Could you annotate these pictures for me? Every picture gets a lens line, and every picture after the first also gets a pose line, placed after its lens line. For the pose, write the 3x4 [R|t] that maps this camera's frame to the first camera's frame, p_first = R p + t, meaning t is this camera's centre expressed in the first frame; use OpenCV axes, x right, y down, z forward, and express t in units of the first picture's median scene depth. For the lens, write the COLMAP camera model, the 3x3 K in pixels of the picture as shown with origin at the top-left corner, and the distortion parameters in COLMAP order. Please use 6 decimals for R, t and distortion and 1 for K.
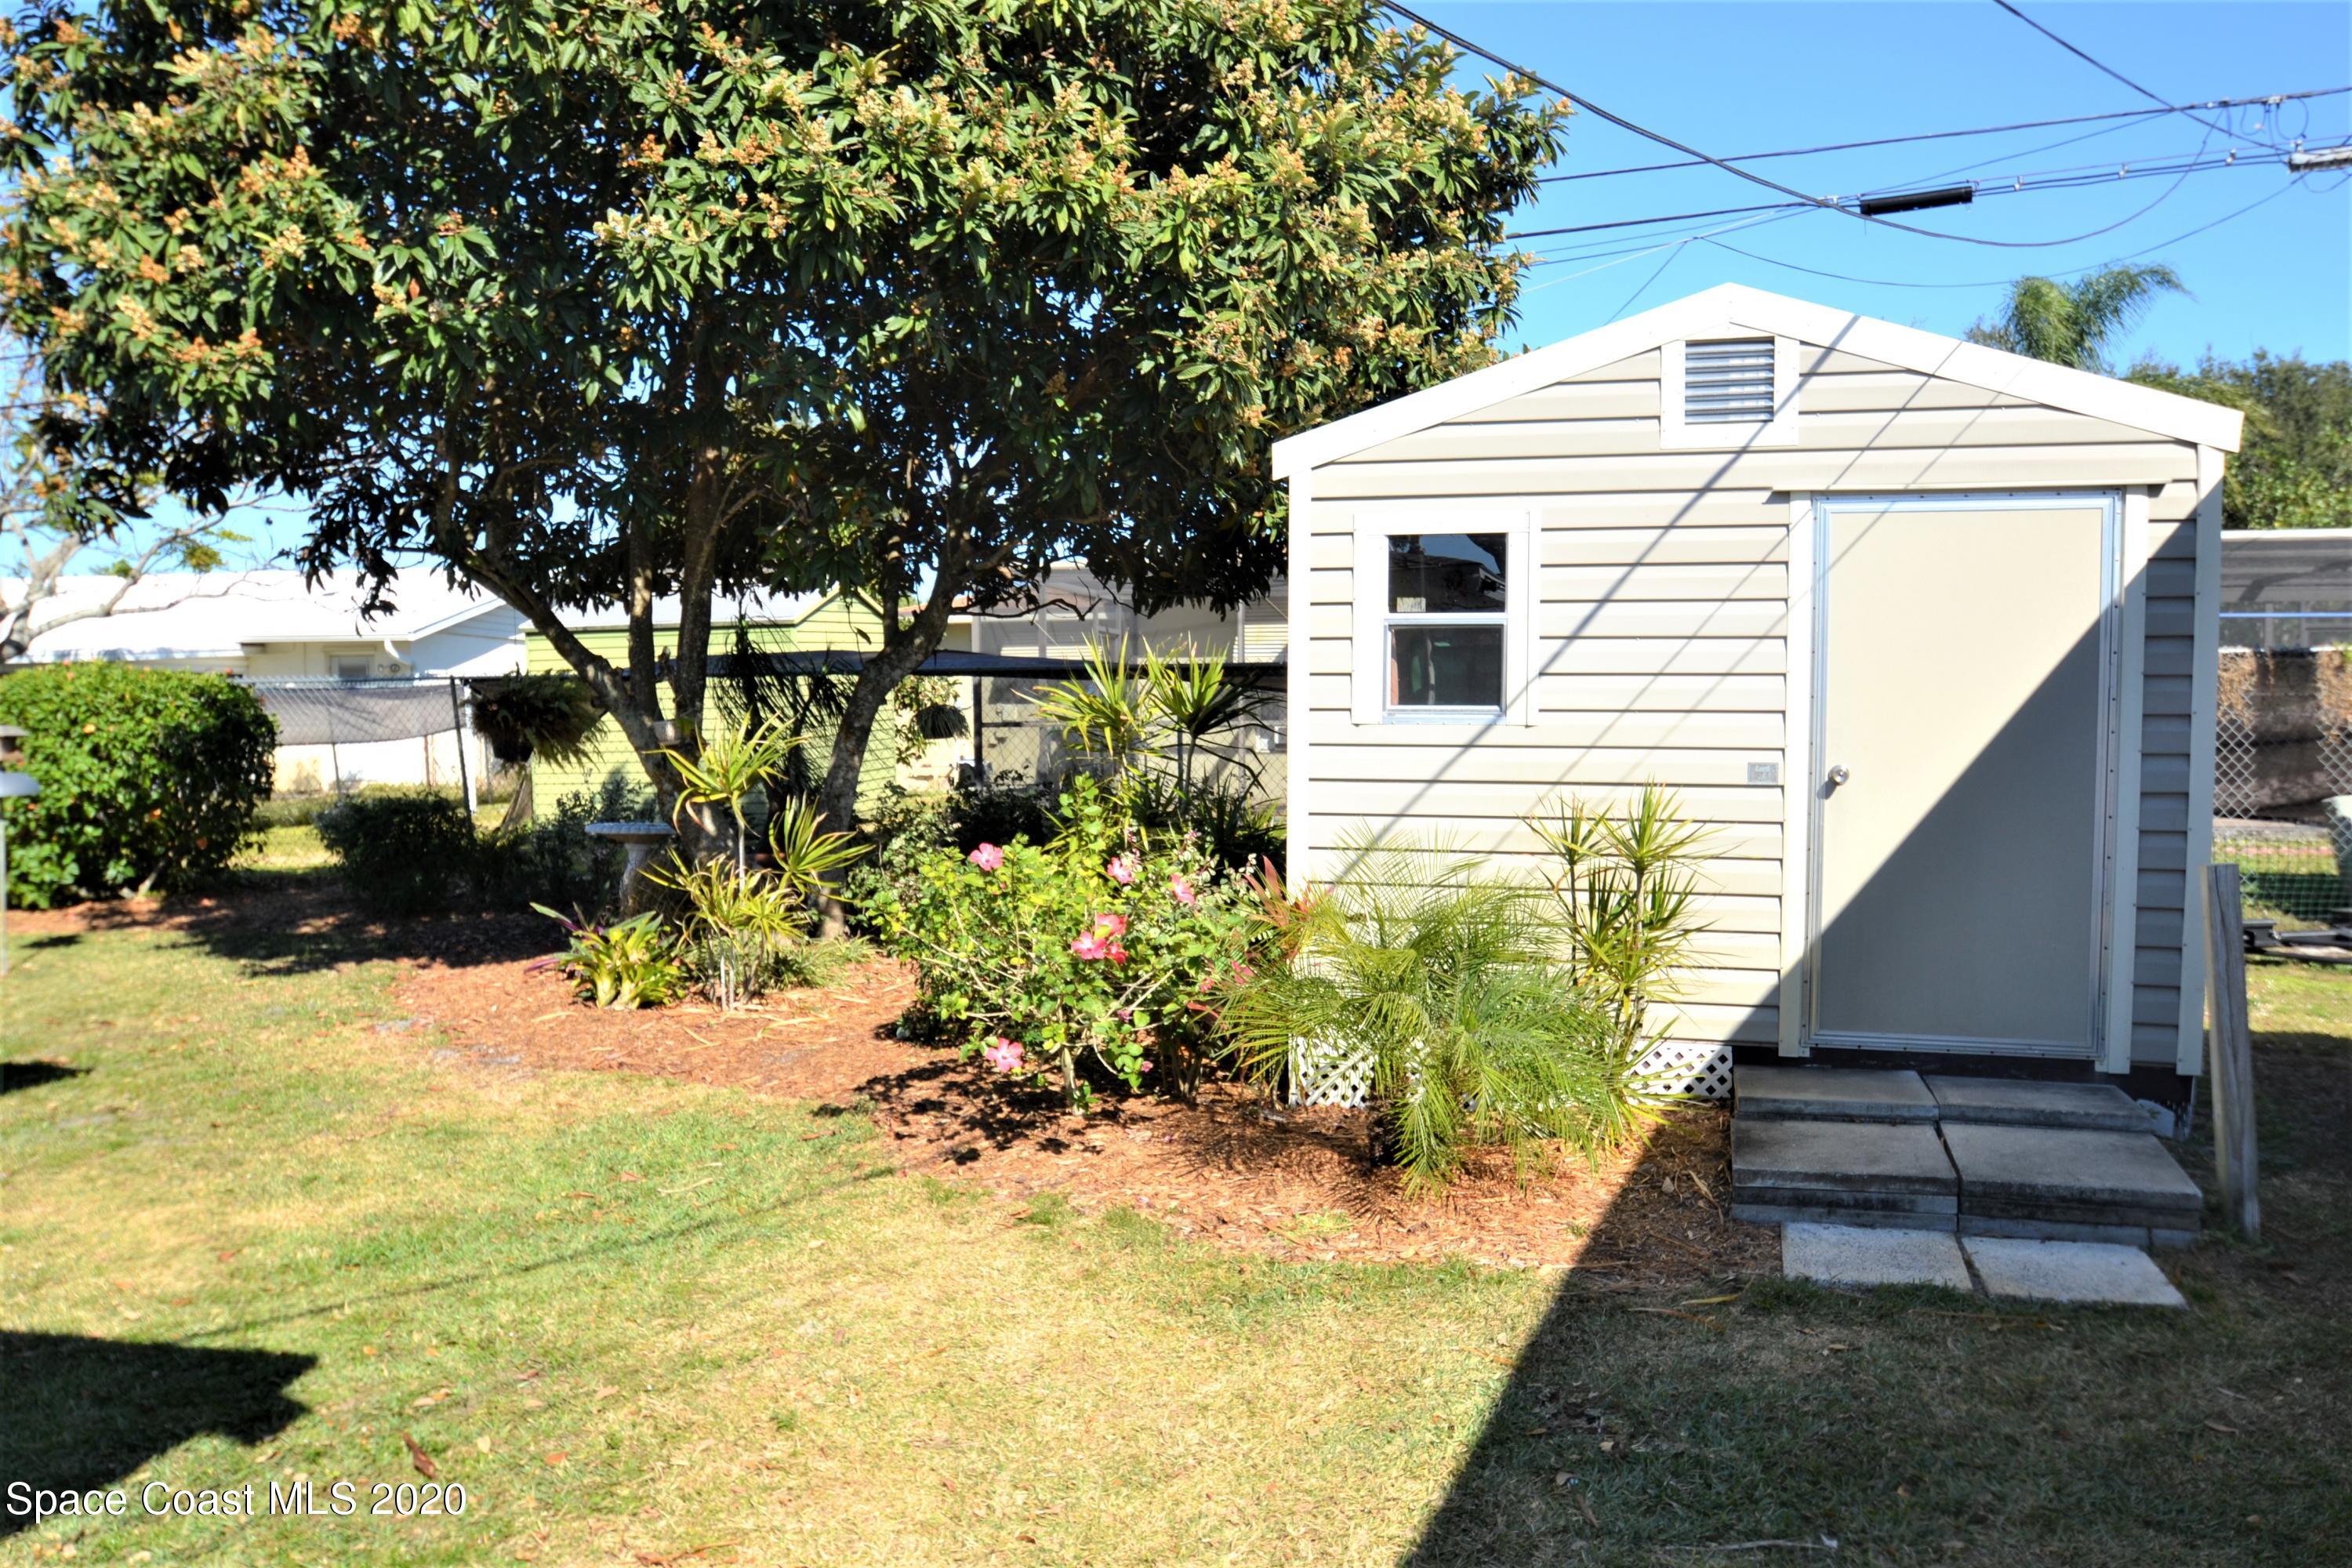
lens RADIAL K [[1810.0, 0, 1170.6], [0, 1810.0, 707.3], [0, 0, 1]] dist [-0.041568, 0.000762]
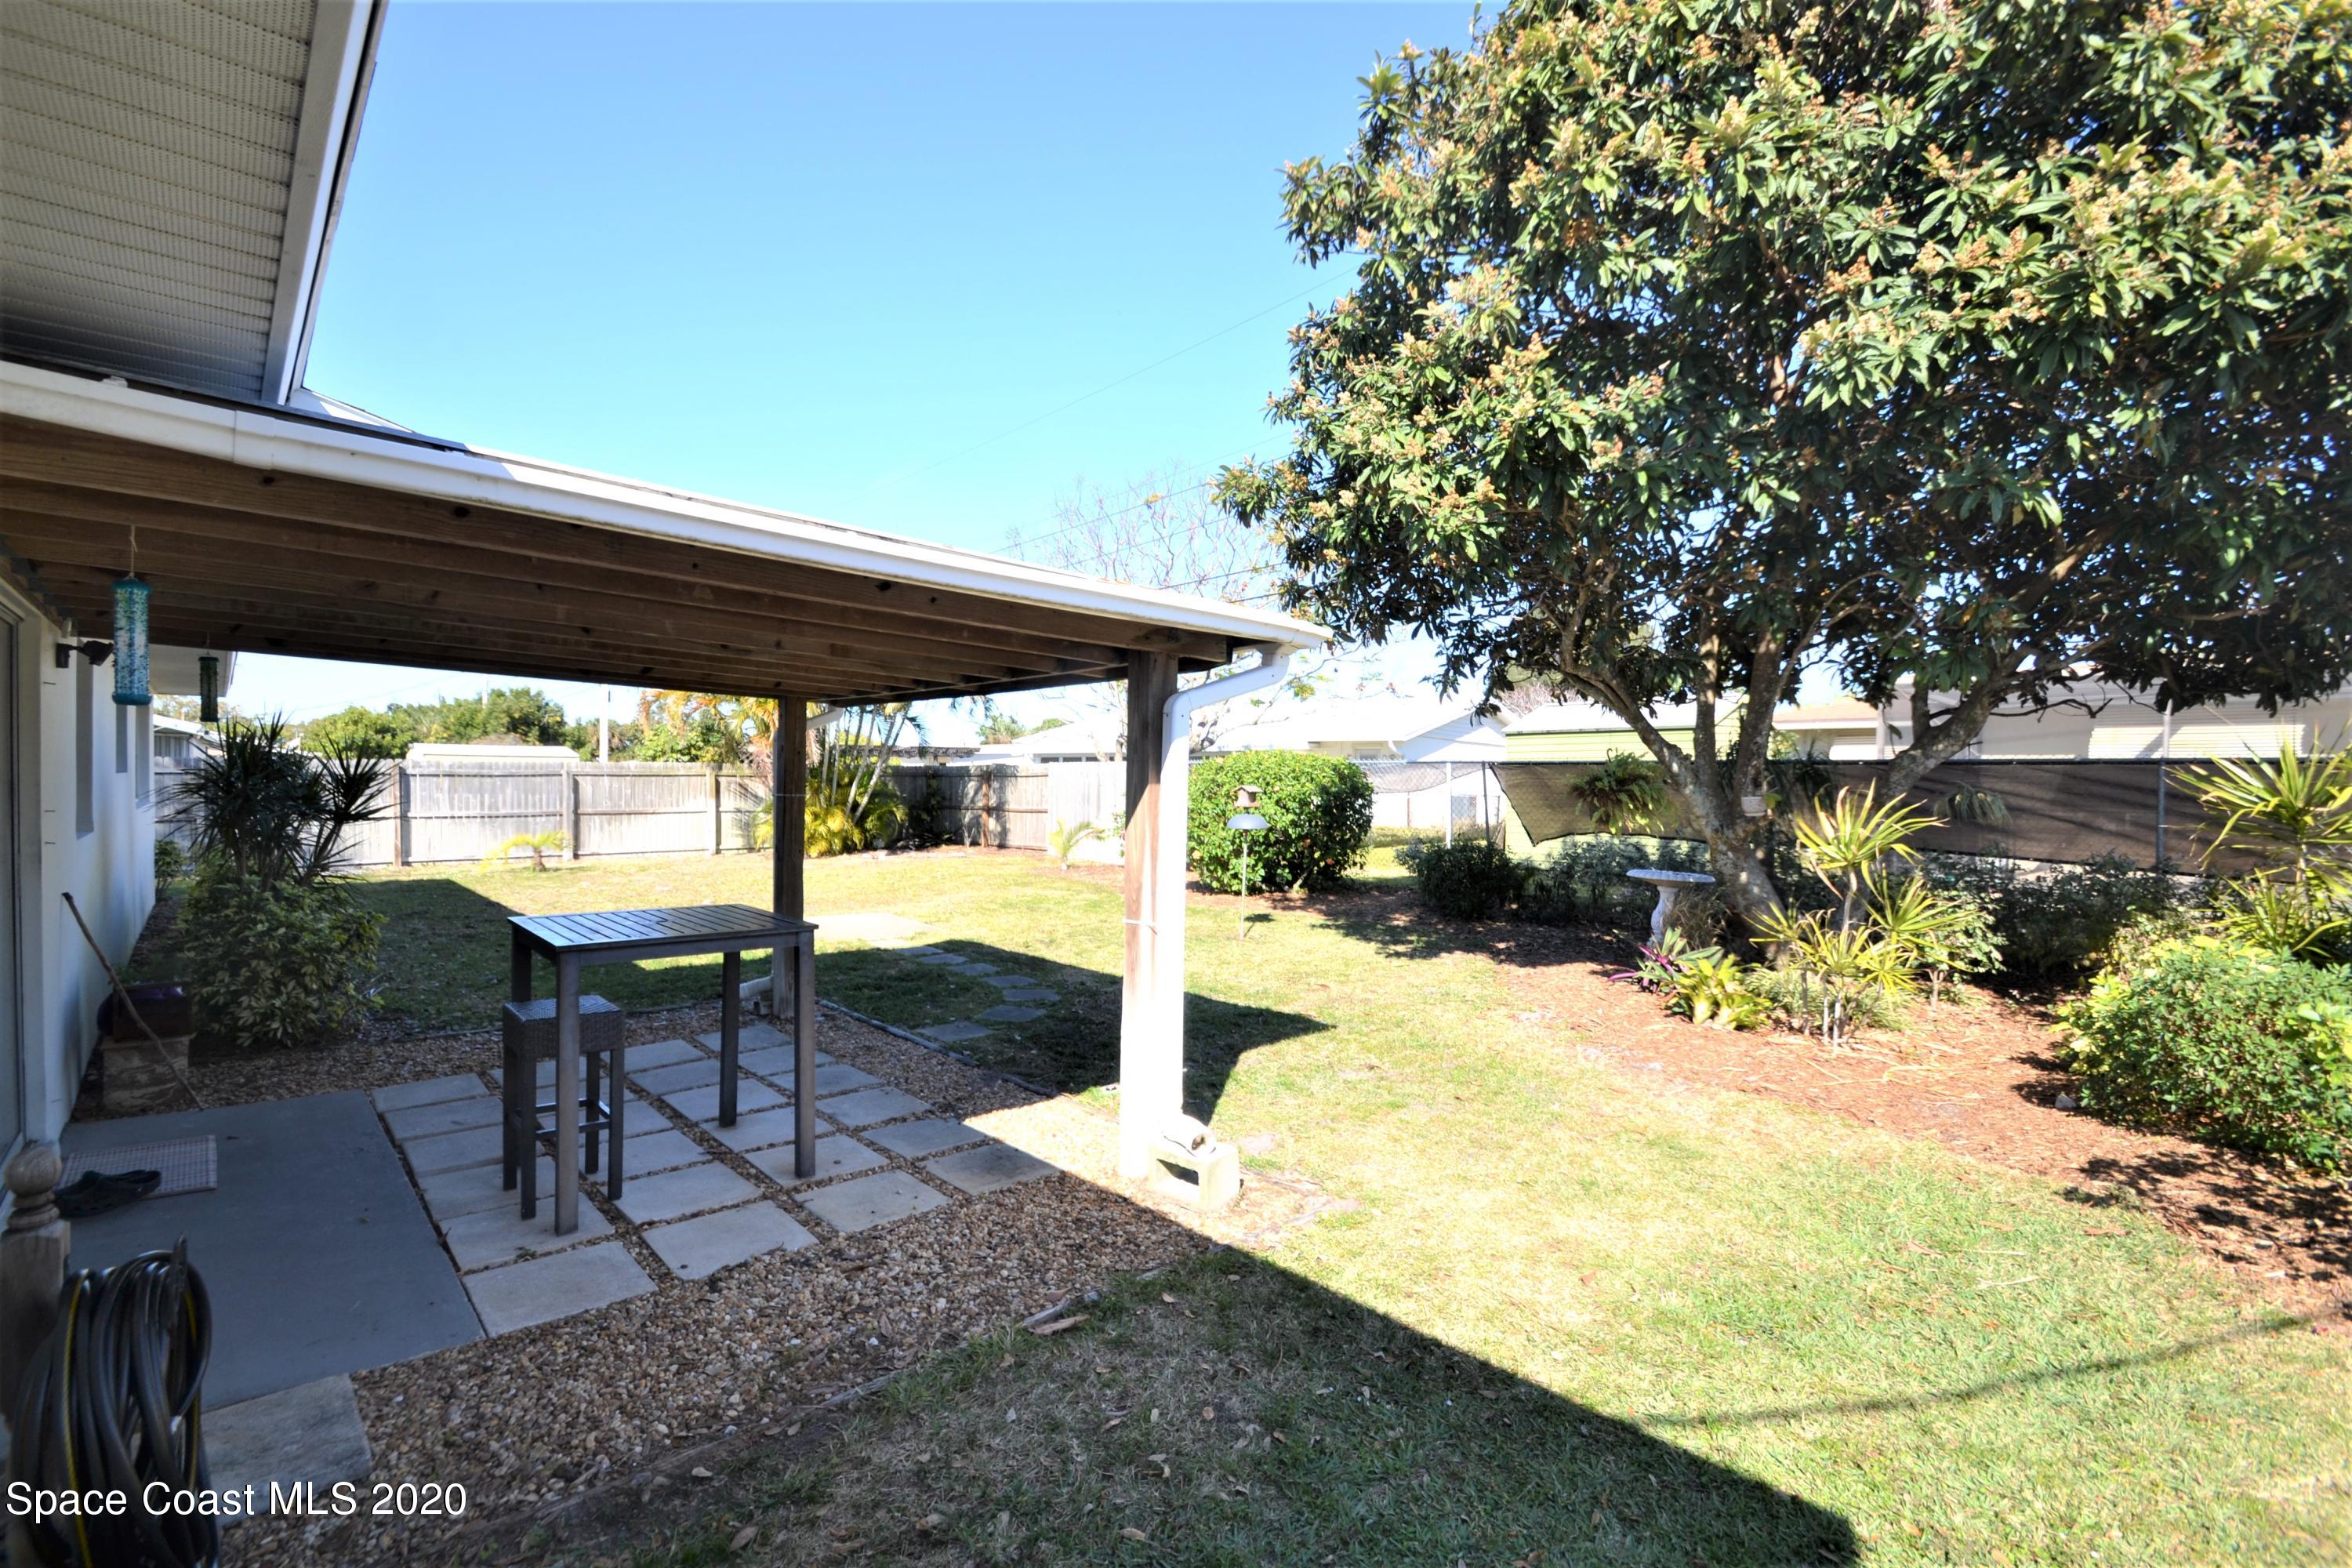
lens RADIAL K [[1046.0, 0, 1162.5], [0, 1046.0, 804.1], [0, 0, 1]] dist [0.011831, -0.015420]
pose [[0.838255, 0.037036, -0.544019, -0.275710], [-0.026652, 0.999281, 0.026962, 0.005181], [0.544627, -0.008102, 0.838639, 0.218715]]
